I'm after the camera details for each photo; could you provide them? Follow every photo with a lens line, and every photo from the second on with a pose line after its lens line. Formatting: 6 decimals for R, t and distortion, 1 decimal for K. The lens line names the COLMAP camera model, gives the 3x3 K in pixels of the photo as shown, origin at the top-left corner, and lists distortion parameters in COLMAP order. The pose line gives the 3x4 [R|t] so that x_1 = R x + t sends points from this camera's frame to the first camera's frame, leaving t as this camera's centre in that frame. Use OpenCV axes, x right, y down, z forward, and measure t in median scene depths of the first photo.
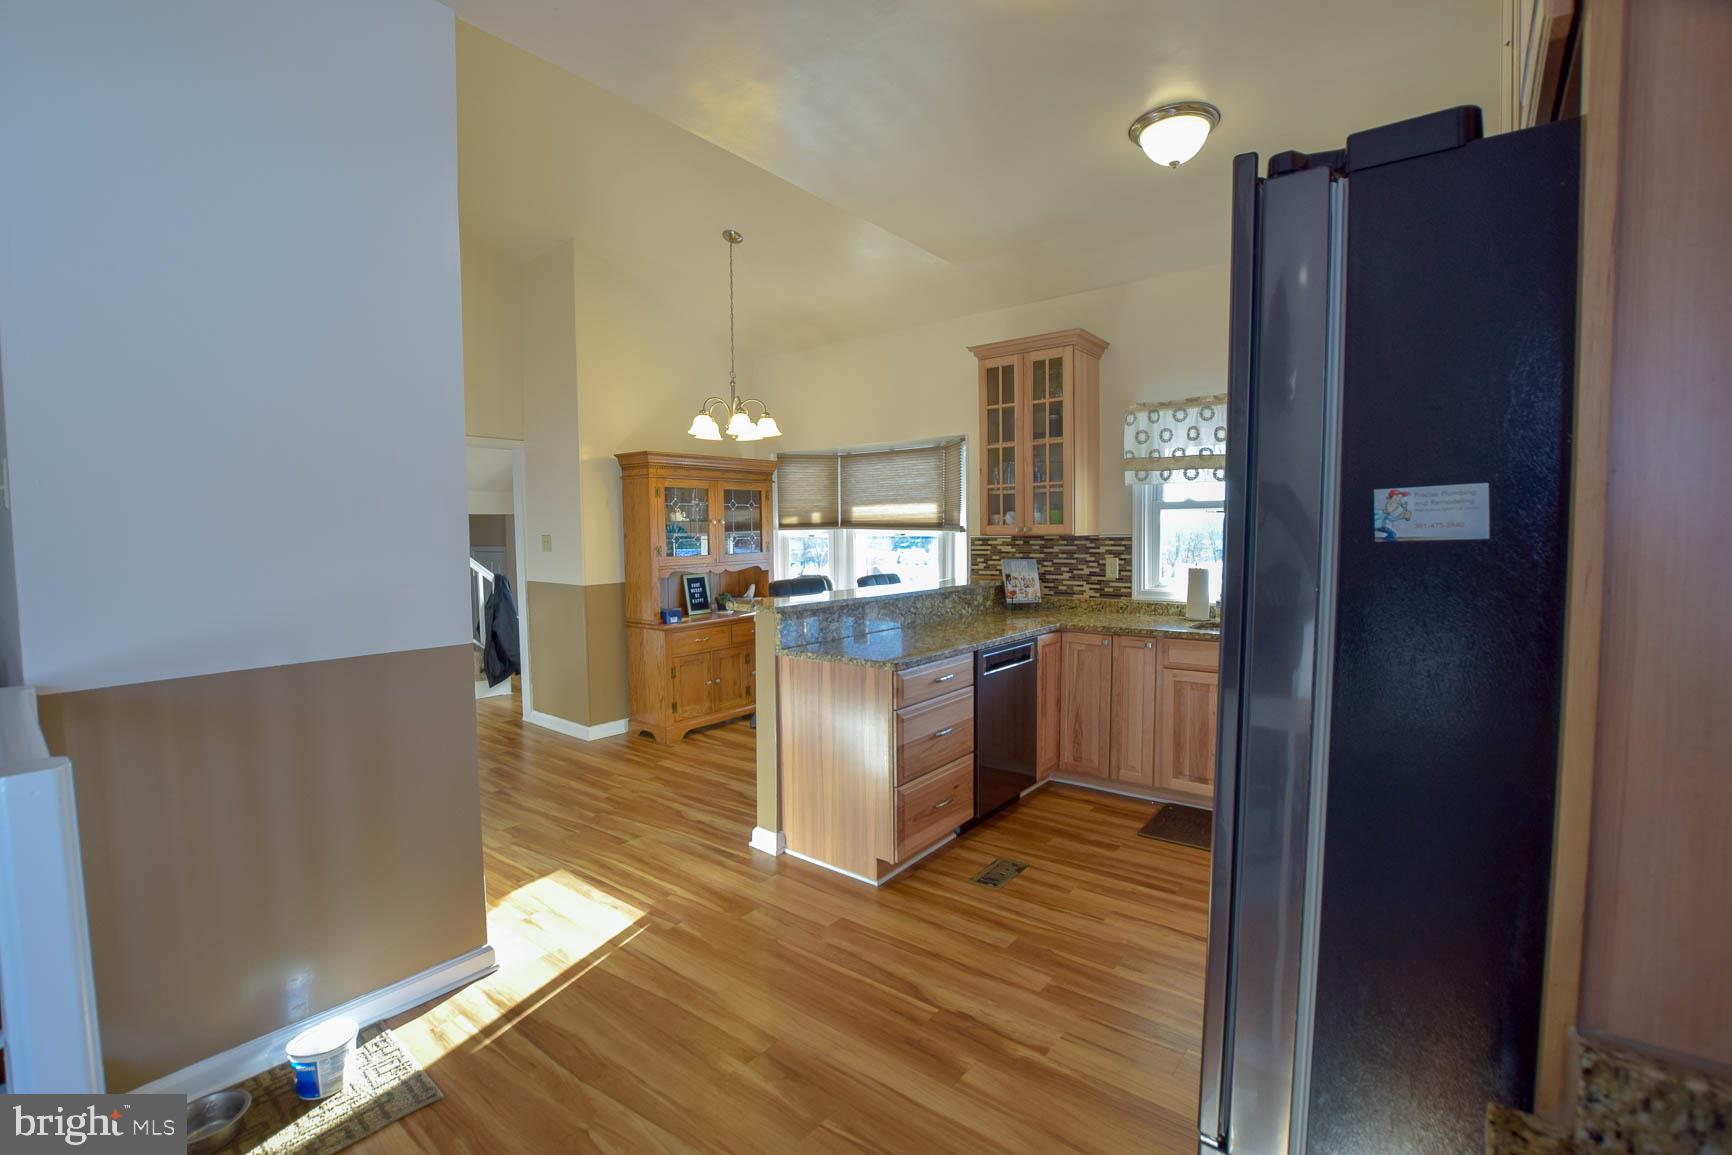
lens RADIAL K [[764.1, 0, 867.3], [0, 764.1, 573.9], [0, 0, 1]] dist [-0.034606, 0.006780]
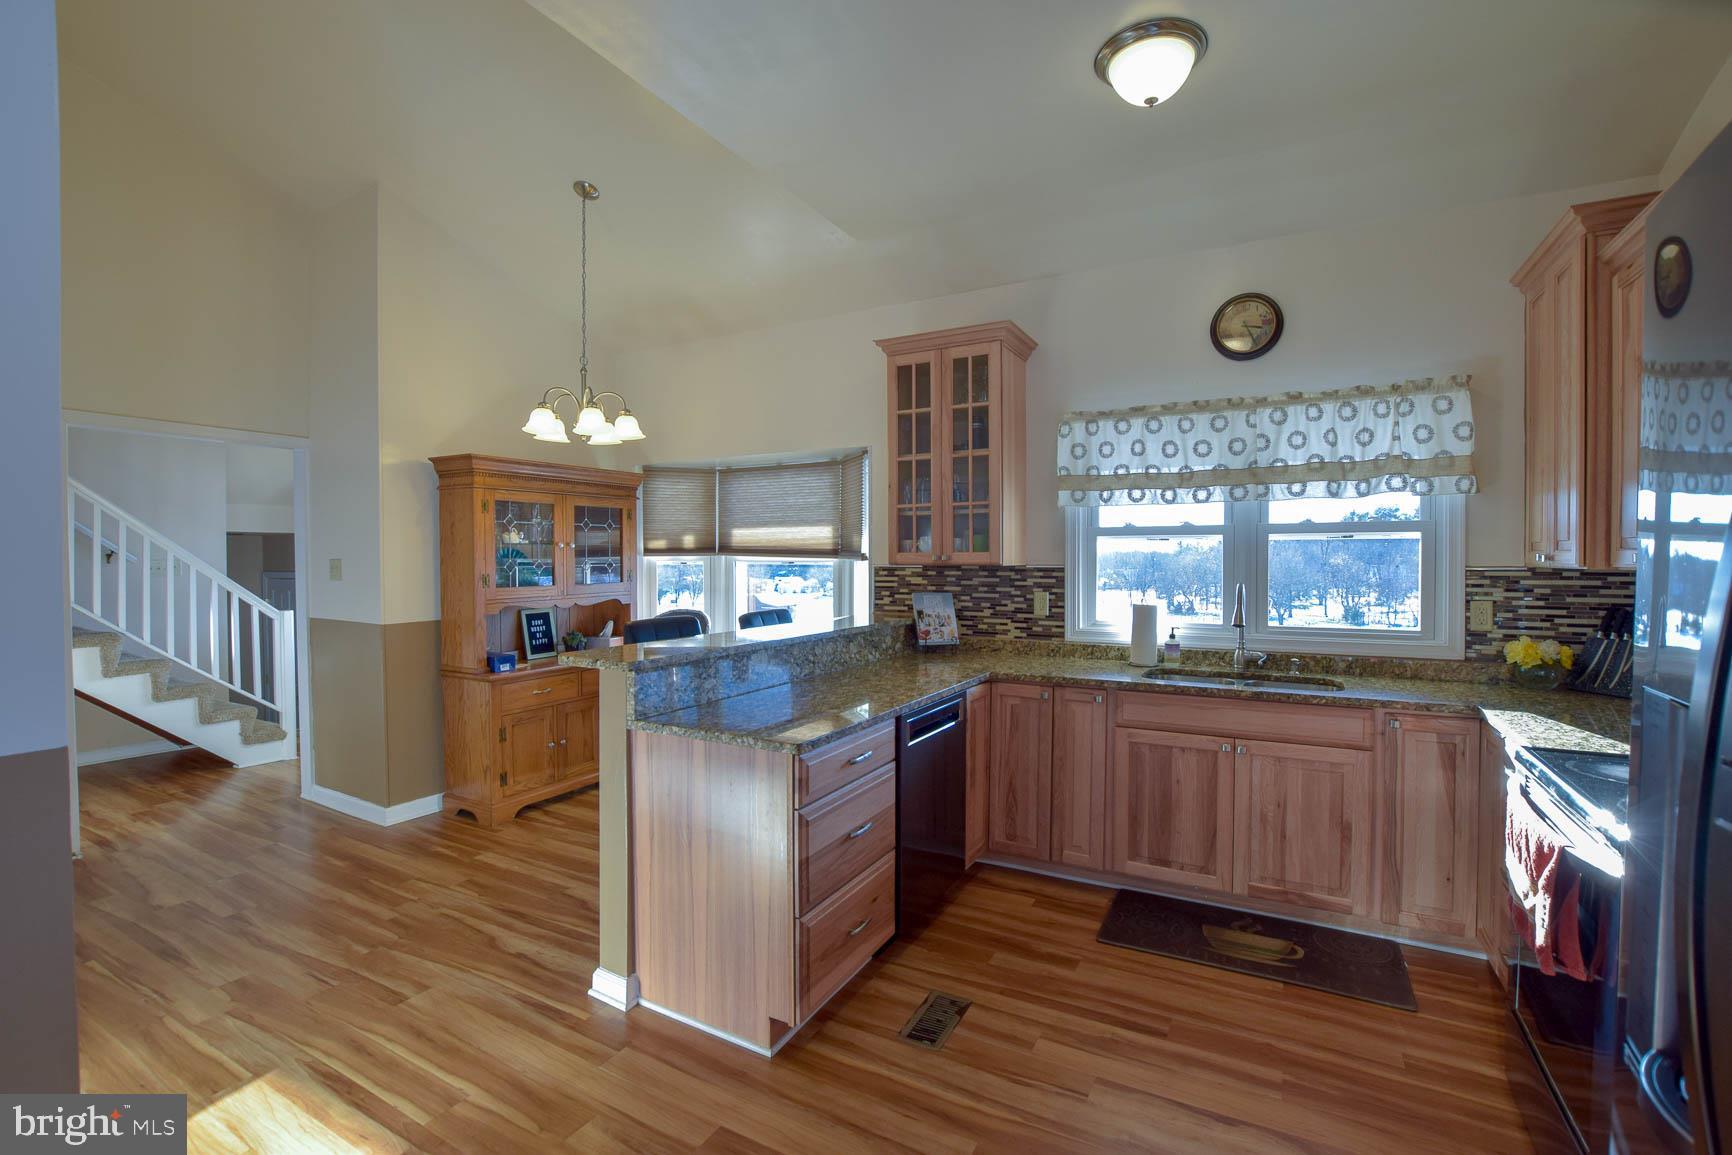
lens RADIAL K [[764.1, 0, 867.3], [0, 764.1, 573.9], [0, 0, 1]] dist [-0.034606, 0.006780]
pose [[0.987252, 0.006702, 0.159024, -0.008561], [-0.000869, 0.999325, -0.036722, -0.009849], [-0.159163, 0.036116, 0.986592, 0.188657]]
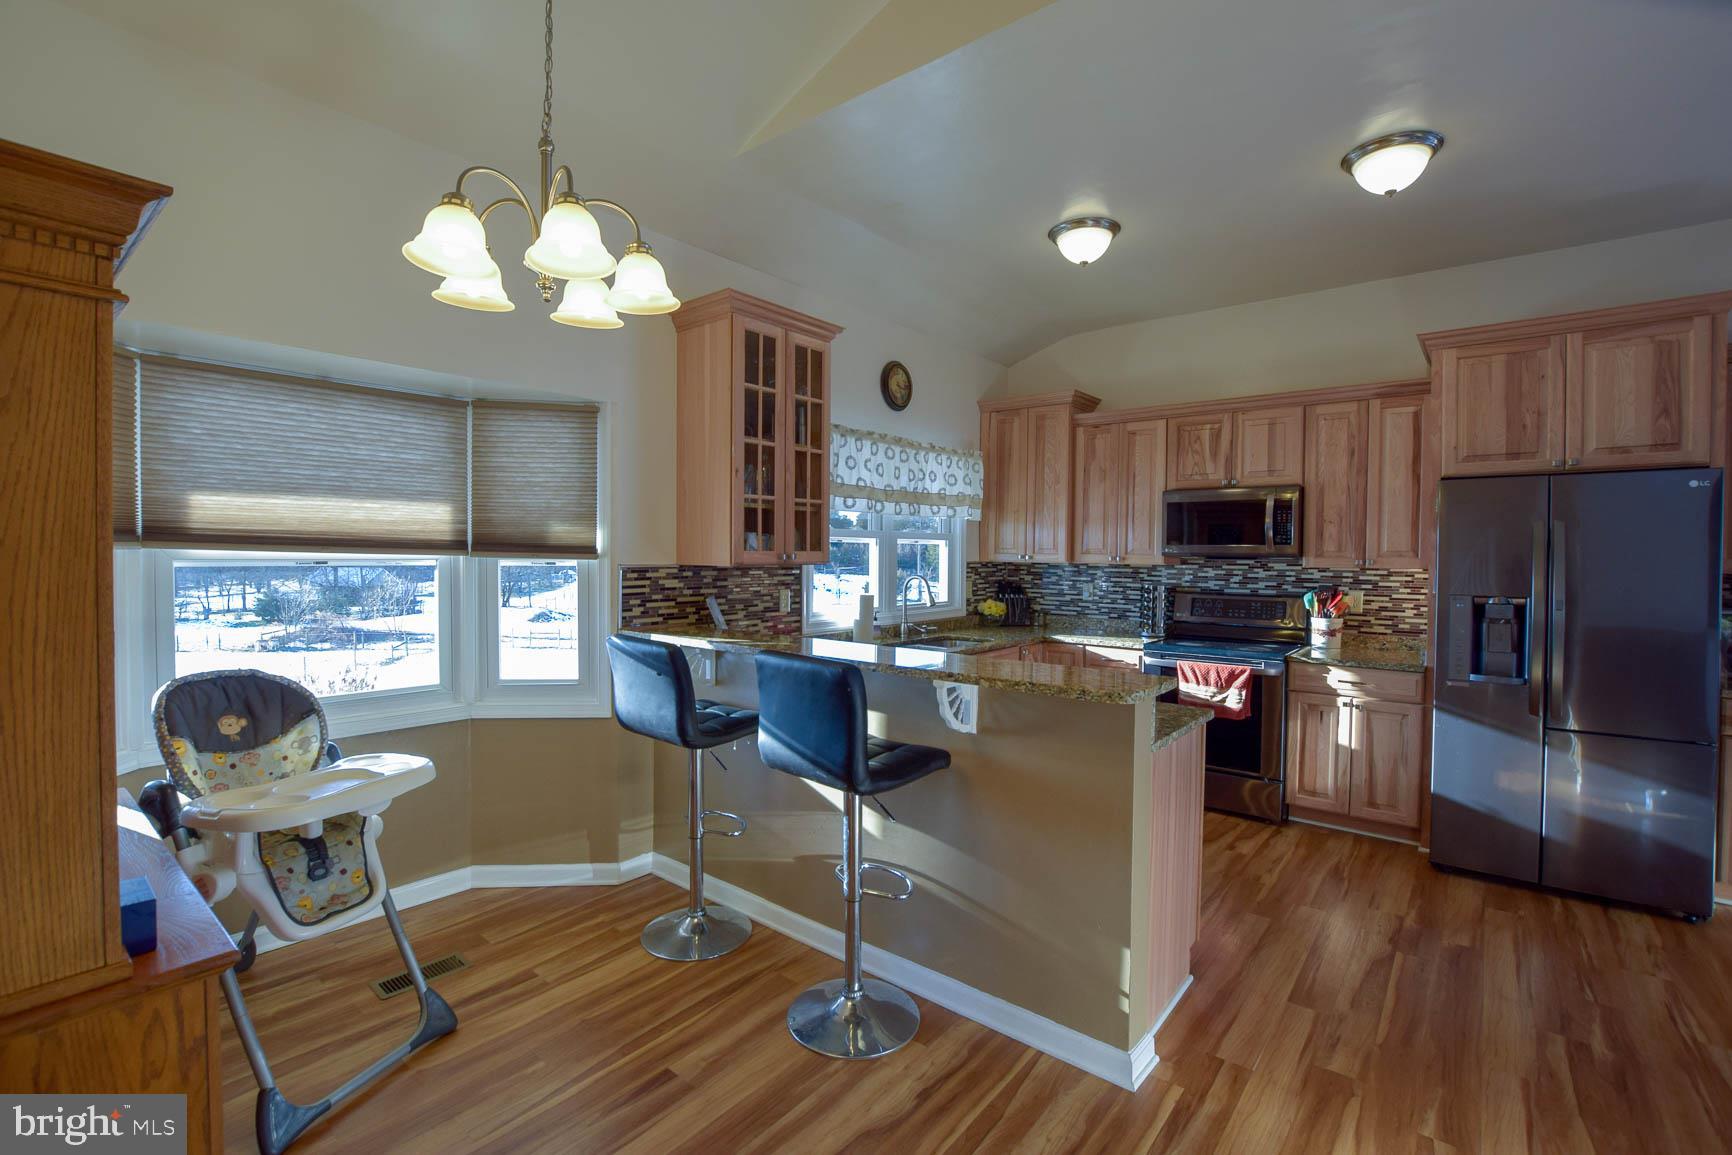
lens RADIAL K [[764.1, 0, 867.3], [0, 764.1, 573.9], [0, 0, 1]] dist [-0.034606, 0.006780]
pose [[0.020297, -0.019033, 0.999613, -0.569184], [0.045900, 0.998782, 0.018085, -0.051739], [-0.998740, 0.045515, 0.021146, 0.910181]]
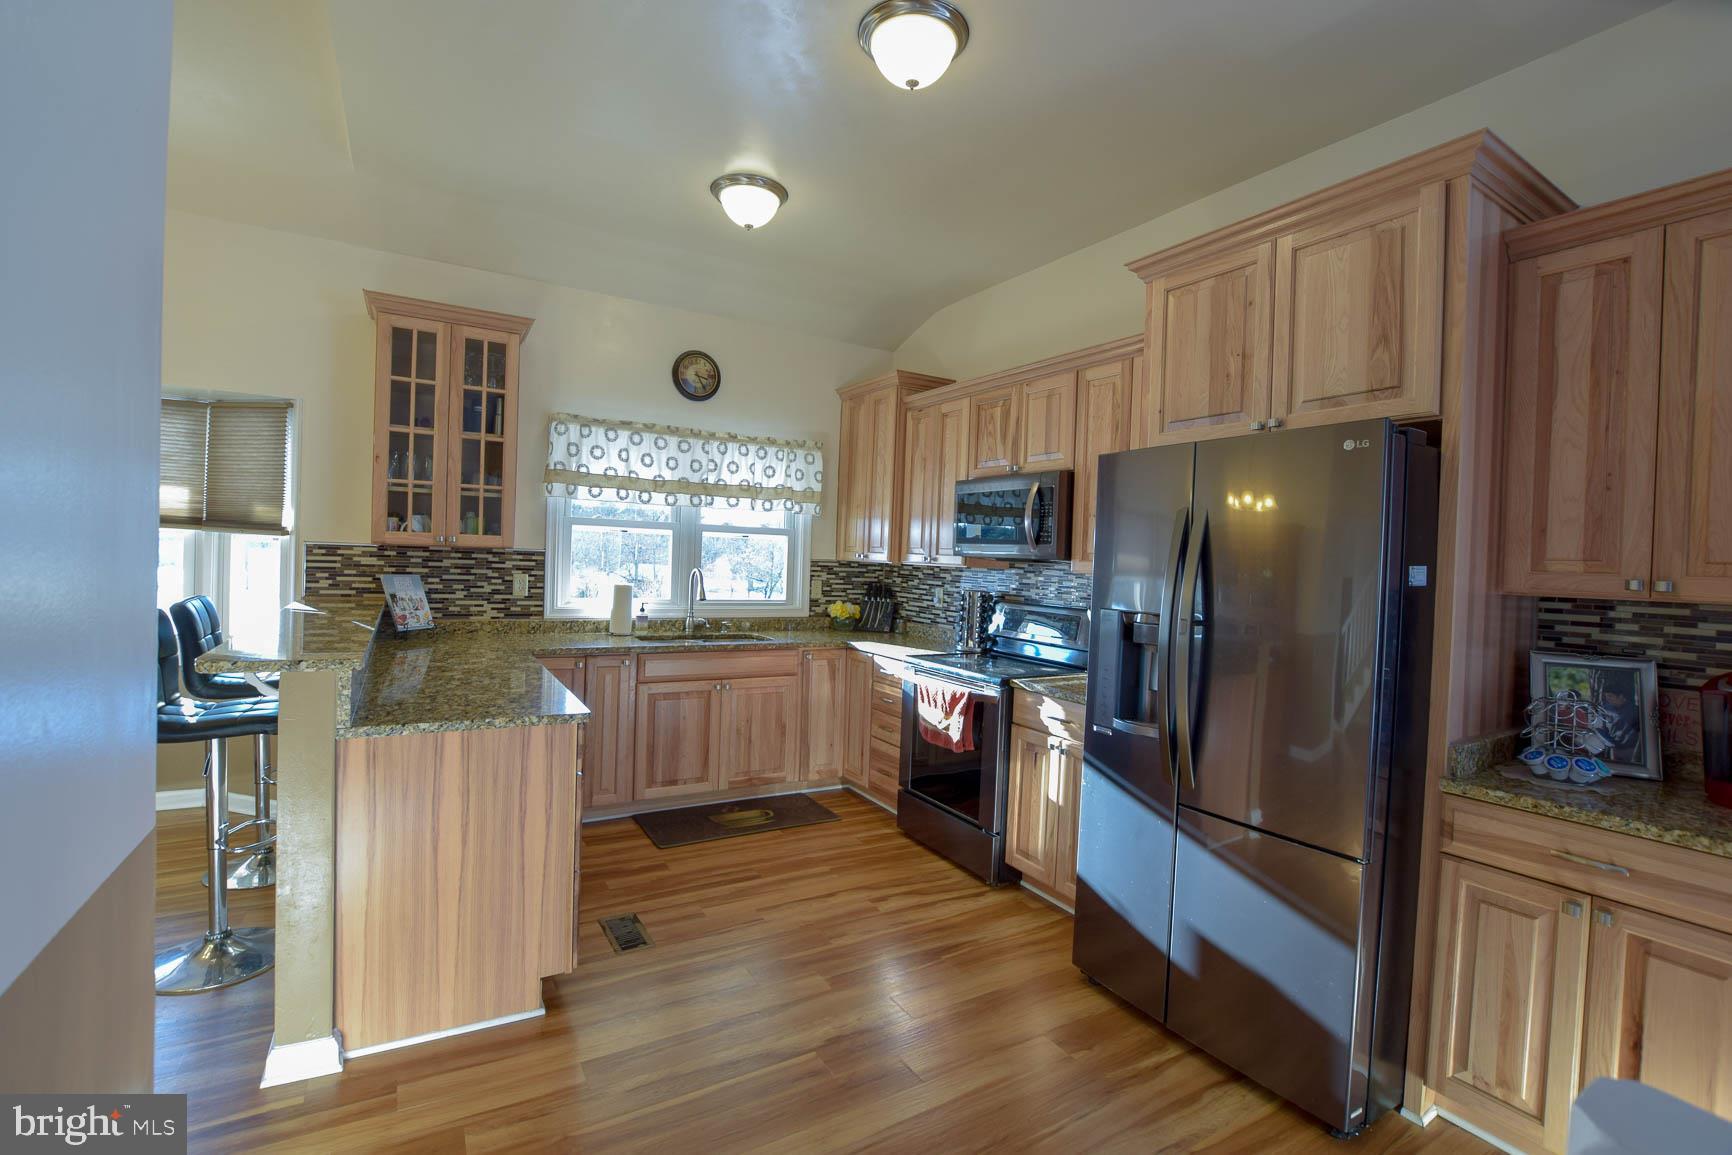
lens RADIAL K [[764.1, 0, 867.3], [0, 764.1, 573.9], [0, 0, 1]] dist [-0.034606, 0.006780]
pose [[0.355208, 0.002656, 0.934784, -0.392181], [0.007341, 0.999957, -0.005630, -0.013297], [-0.934759, 0.008862, 0.355173, 0.295913]]
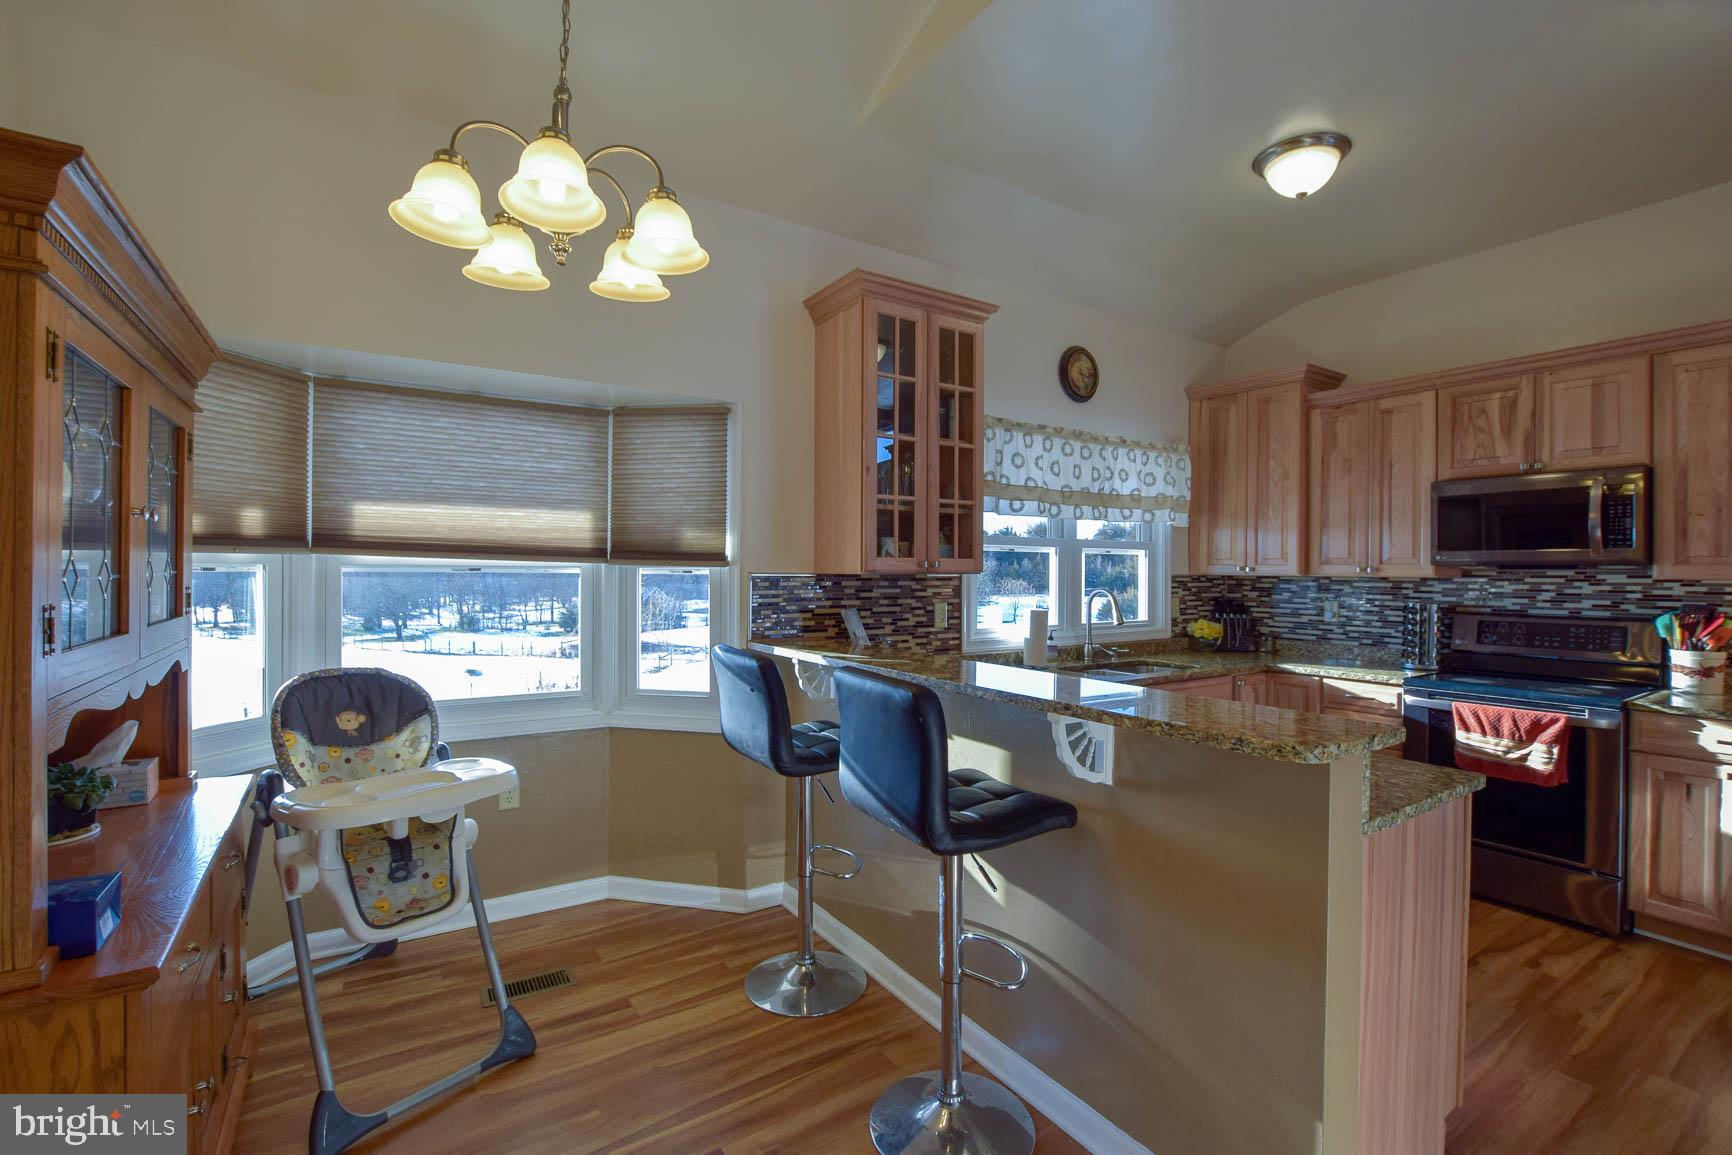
lens RADIAL K [[764.1, 0, 867.3], [0, 764.1, 573.9], [0, 0, 1]] dist [-0.034606, 0.006780]
pose [[0.319173, 0.008317, 0.947660, -0.466768], [0.042132, 0.998848, -0.022957, -0.036746], [-0.946759, 0.047254, 0.318455, 0.840750]]
